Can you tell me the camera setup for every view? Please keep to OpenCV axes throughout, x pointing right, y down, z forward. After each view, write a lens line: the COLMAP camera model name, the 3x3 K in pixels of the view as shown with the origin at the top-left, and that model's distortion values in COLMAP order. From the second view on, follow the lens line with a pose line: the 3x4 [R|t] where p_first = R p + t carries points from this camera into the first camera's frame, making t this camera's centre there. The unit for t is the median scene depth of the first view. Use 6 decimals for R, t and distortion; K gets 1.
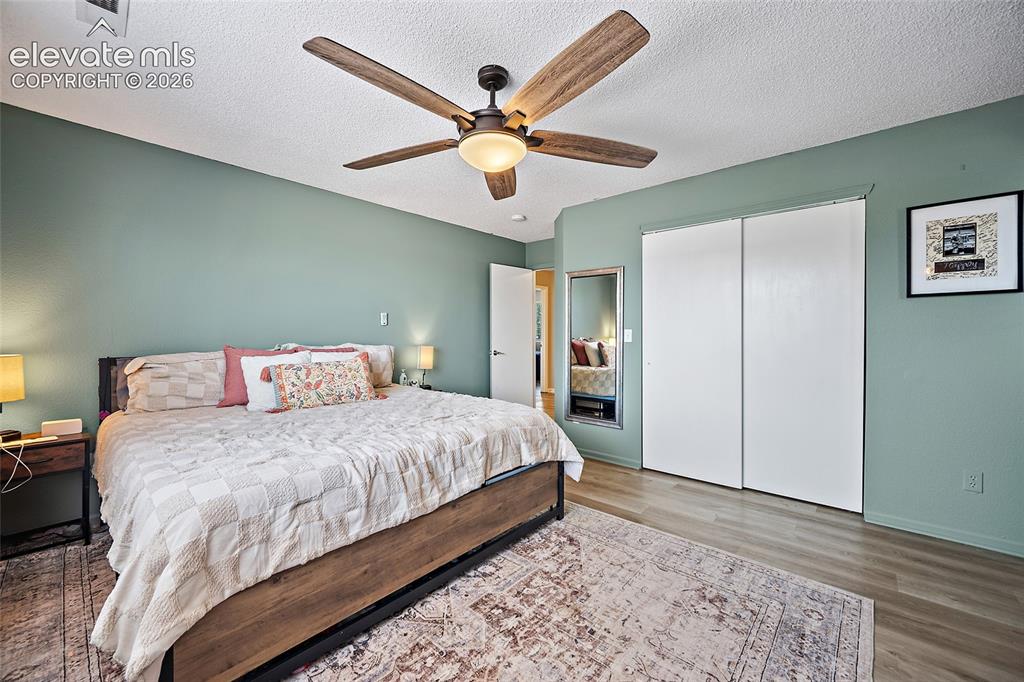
lens RADIAL K [[404.5, 0, 508.8], [0, 404.5, 335.2], [0, 0, 1]] dist [0.000022, 0.000080]
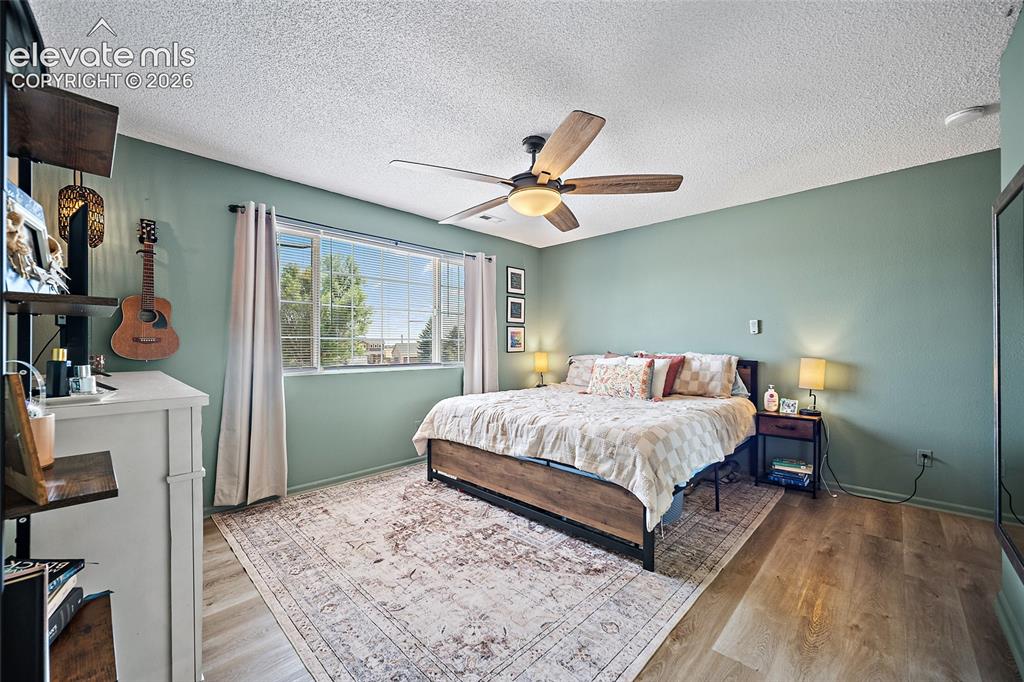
lens RADIAL K [[404.5, 0, 509.8], [0, 404.5, 344.2], [0, 0, 1]] dist [0.000022, 0.000080]
pose [[-0.046171, 0.001807, -0.998932, 1.291719], [-0.002906, 0.999994, 0.001944, -0.003316], [0.998929, 0.002993, -0.046165, 1.022119]]
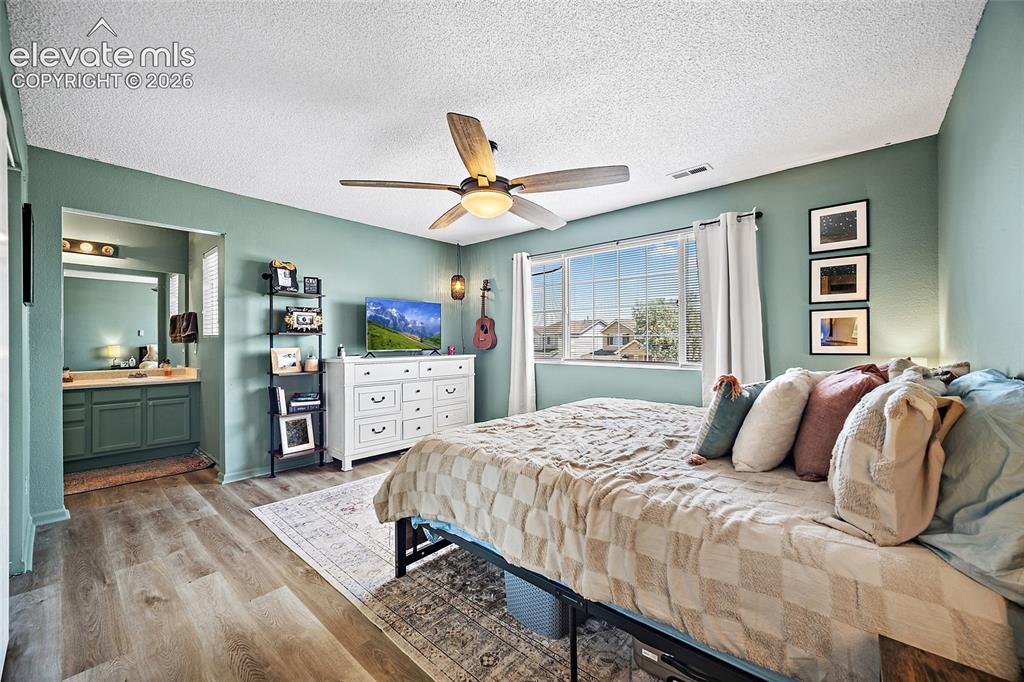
lens RADIAL K [[404.5, 0, 506.1], [0, 404.5, 341.0], [0, 0, 1]] dist [0.000022, 0.000080]
pose [[-0.999893, 0.005605, 0.013534, -0.125339], [0.005647, 0.999979, 0.003024, -0.007300], [-0.013517, 0.003100, -0.999904, 2.416934]]
